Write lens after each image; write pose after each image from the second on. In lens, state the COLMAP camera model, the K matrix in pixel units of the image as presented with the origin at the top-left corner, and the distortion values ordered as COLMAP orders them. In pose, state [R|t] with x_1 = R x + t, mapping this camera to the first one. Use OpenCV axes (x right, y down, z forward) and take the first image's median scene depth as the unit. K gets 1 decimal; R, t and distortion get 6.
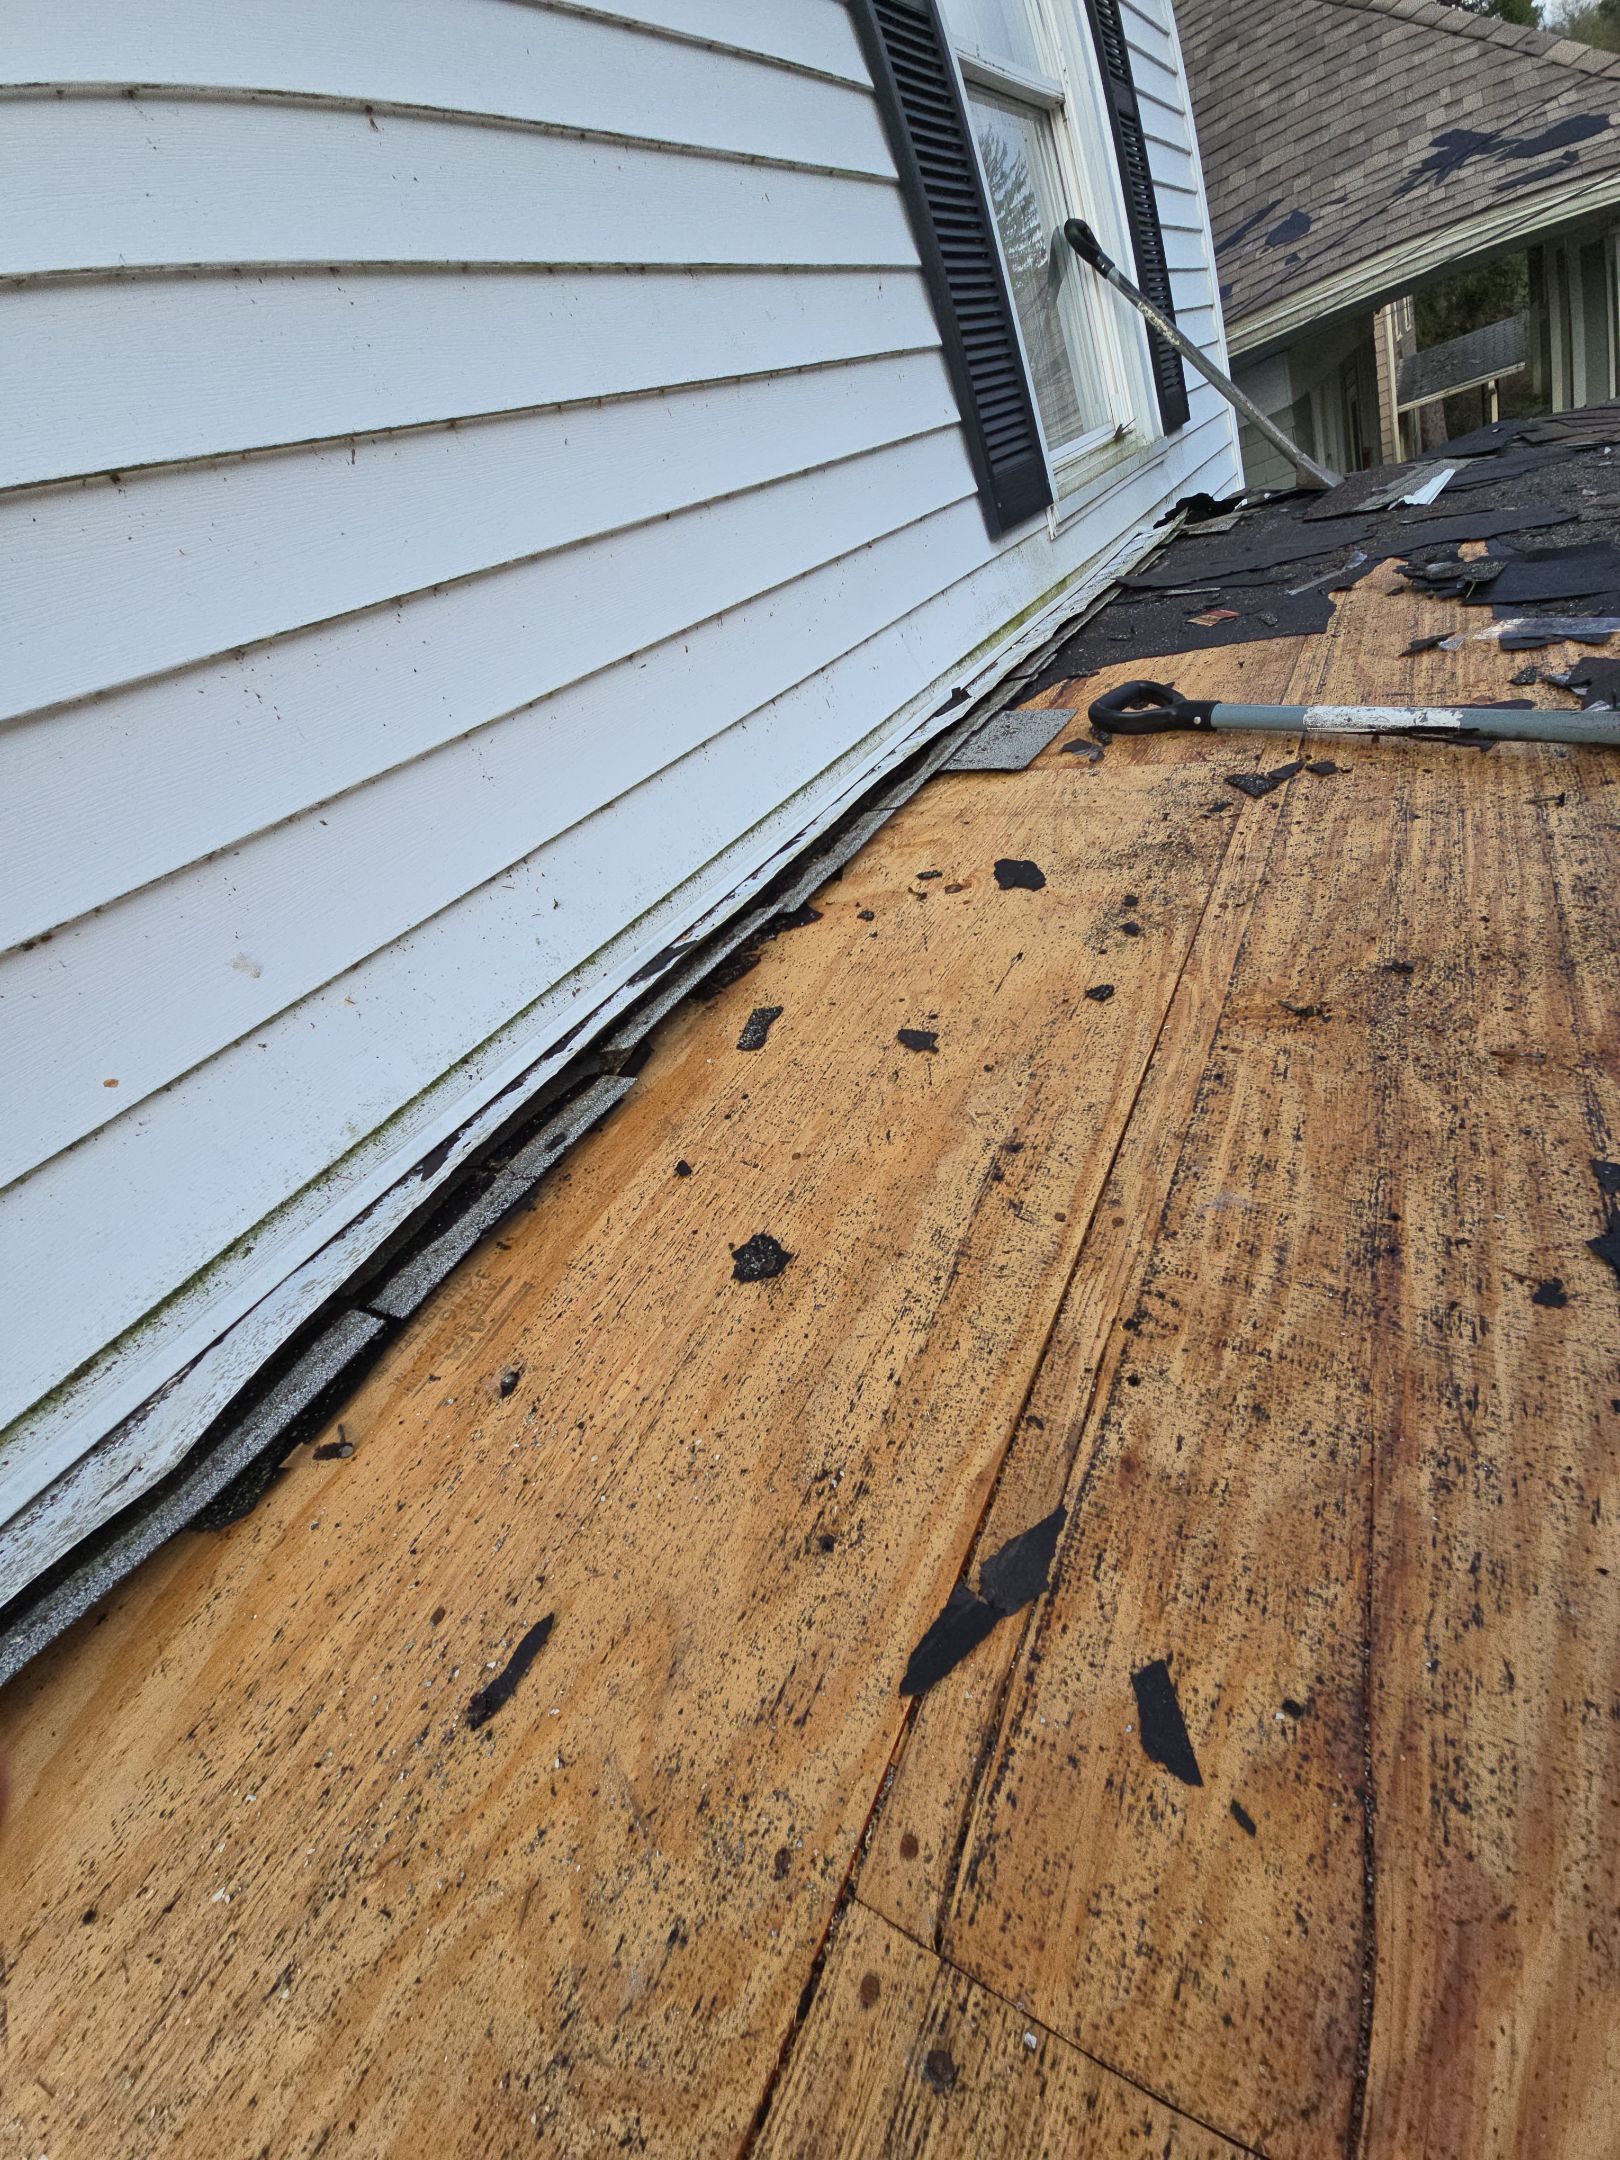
lens RADIAL K [[886.8, 0, 811.5], [0, 886.8, 1090.3], [0, 0, 1]] dist [0.002685, -0.002980]
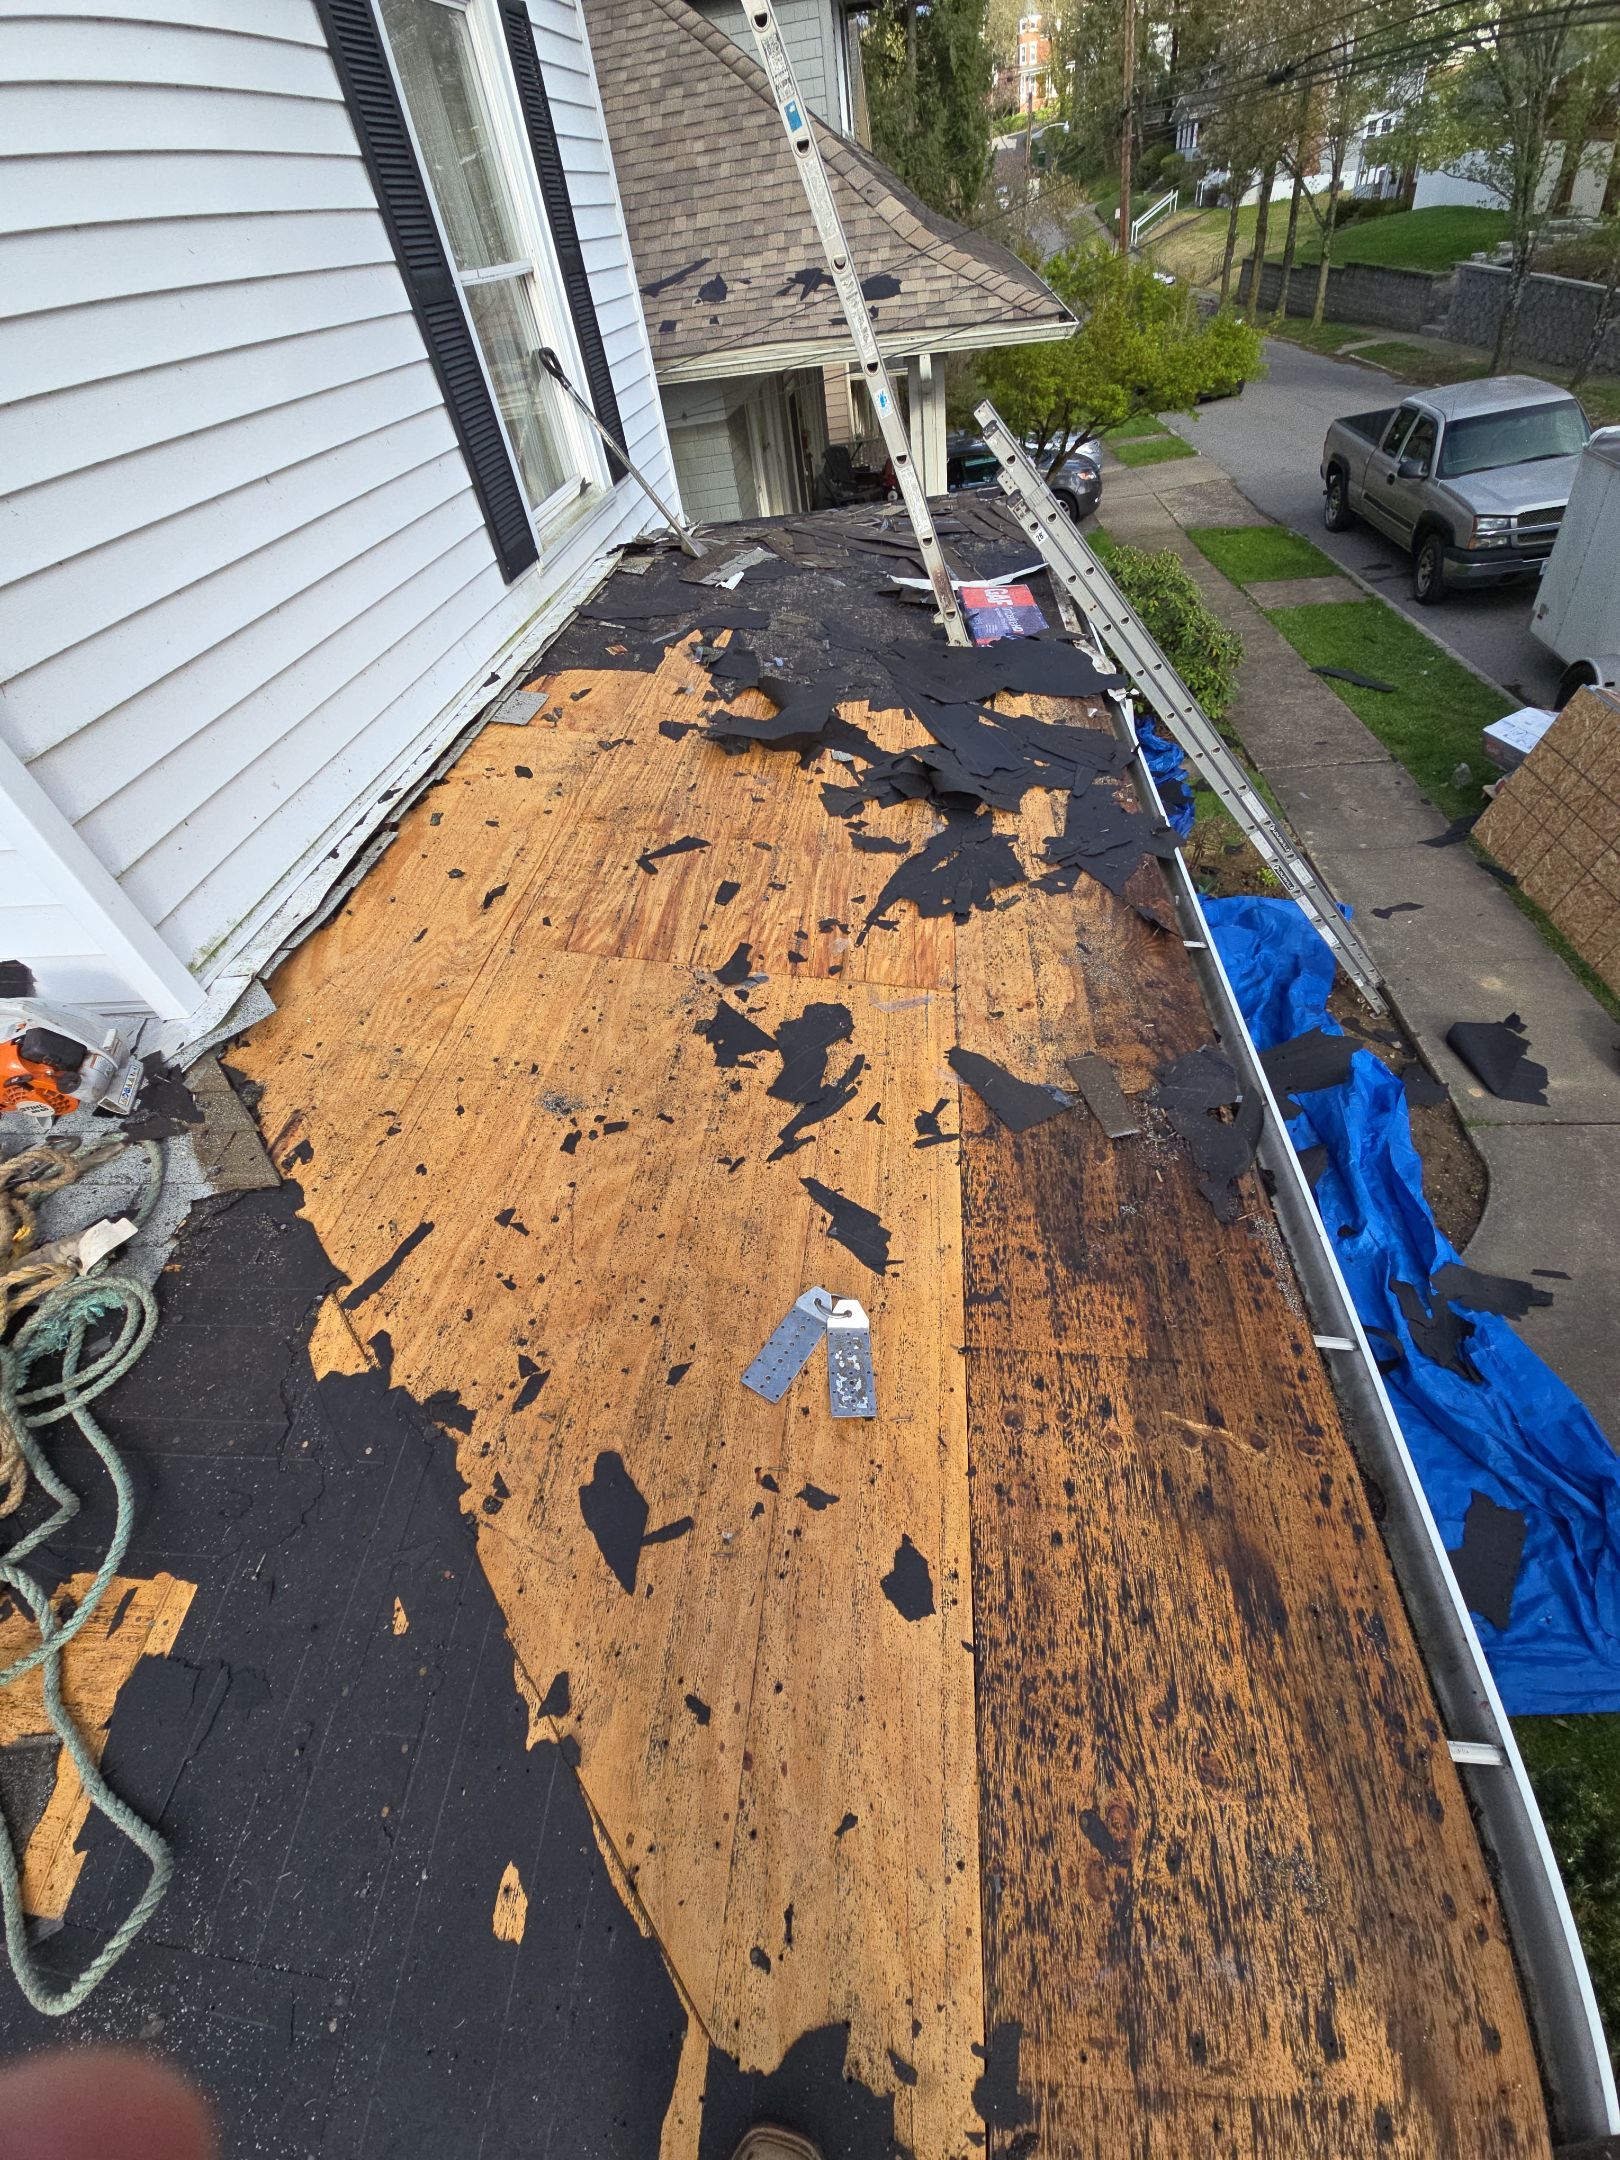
lens RADIAL K [[886.8, 0, 800.7], [0, 886.8, 1080.0], [0, 0, 1]] dist [0.002685, -0.002980]
pose [[0.886436, -0.079155, 0.456033, -0.505861], [0.022830, 0.991546, 0.127728, 0.561392], [-0.462288, -0.102811, 0.880749, -2.880997]]
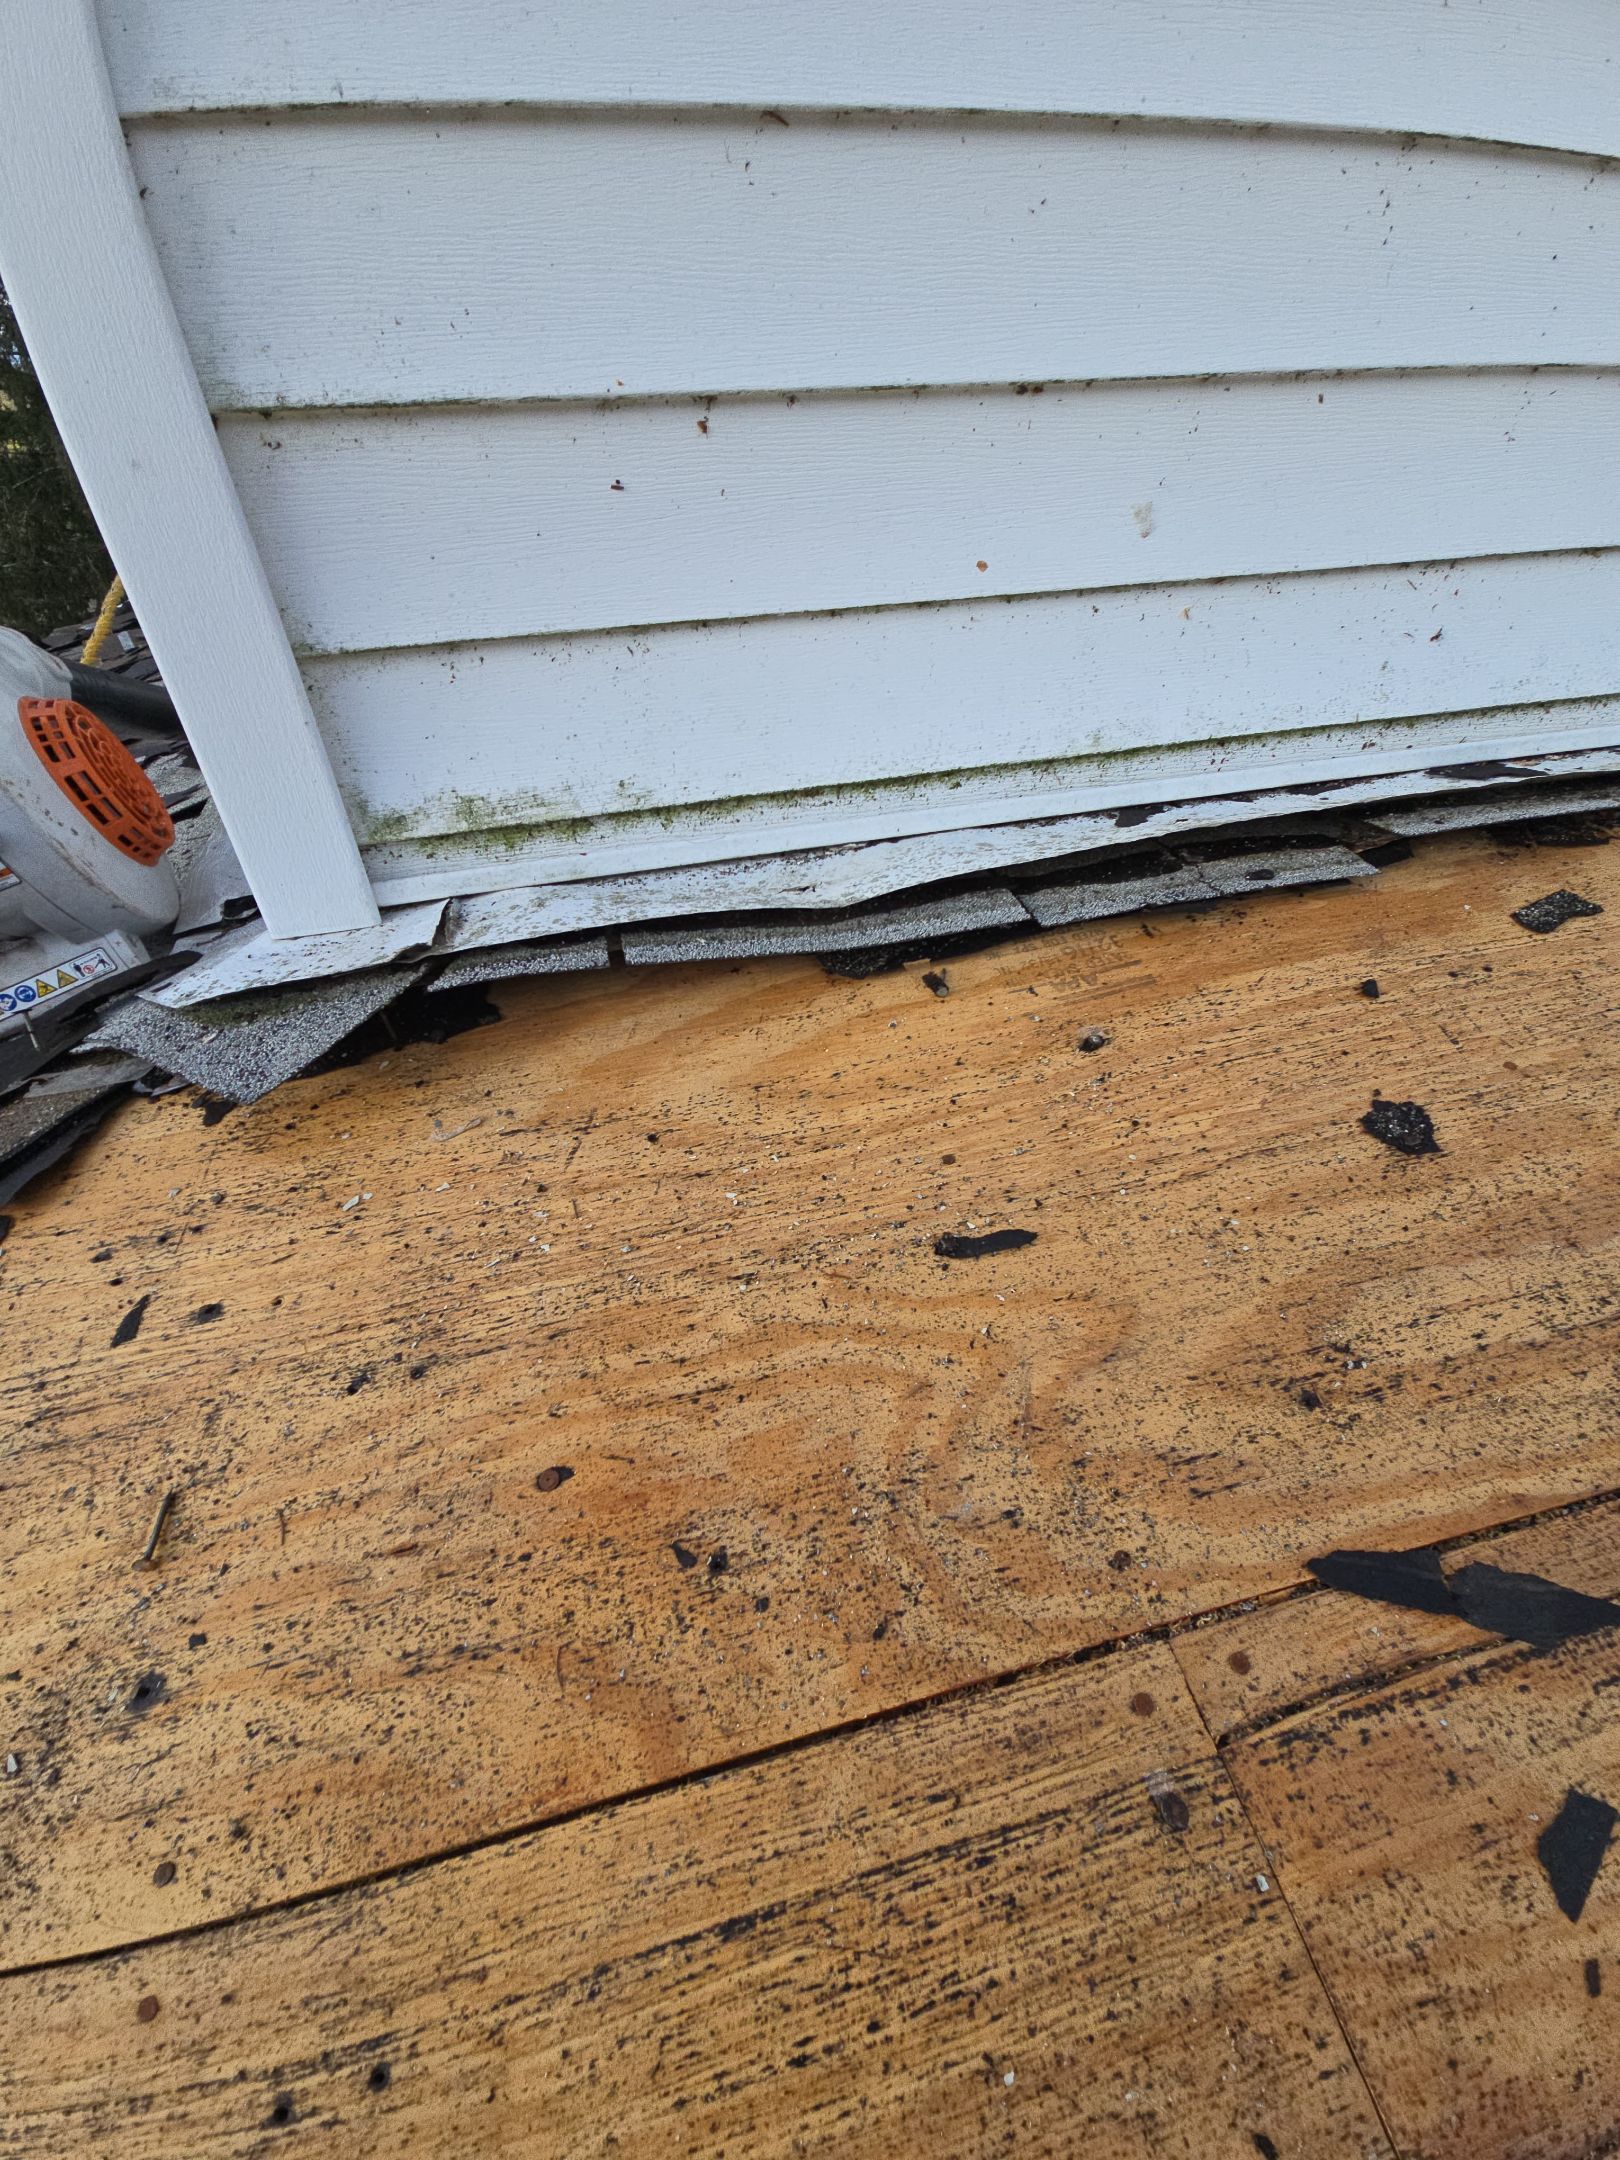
lens RADIAL K [[886.8, 0, 794.8], [0, 886.8, 1092.3], [0, 0, 1]] dist [0.002685, -0.002980]
pose [[0.656656, 0.677430, -0.331497, -0.163884], [-0.559024, 0.732237, 0.389001, 0.144398], [0.506255, -0.070125, 0.859528, -0.027730]]
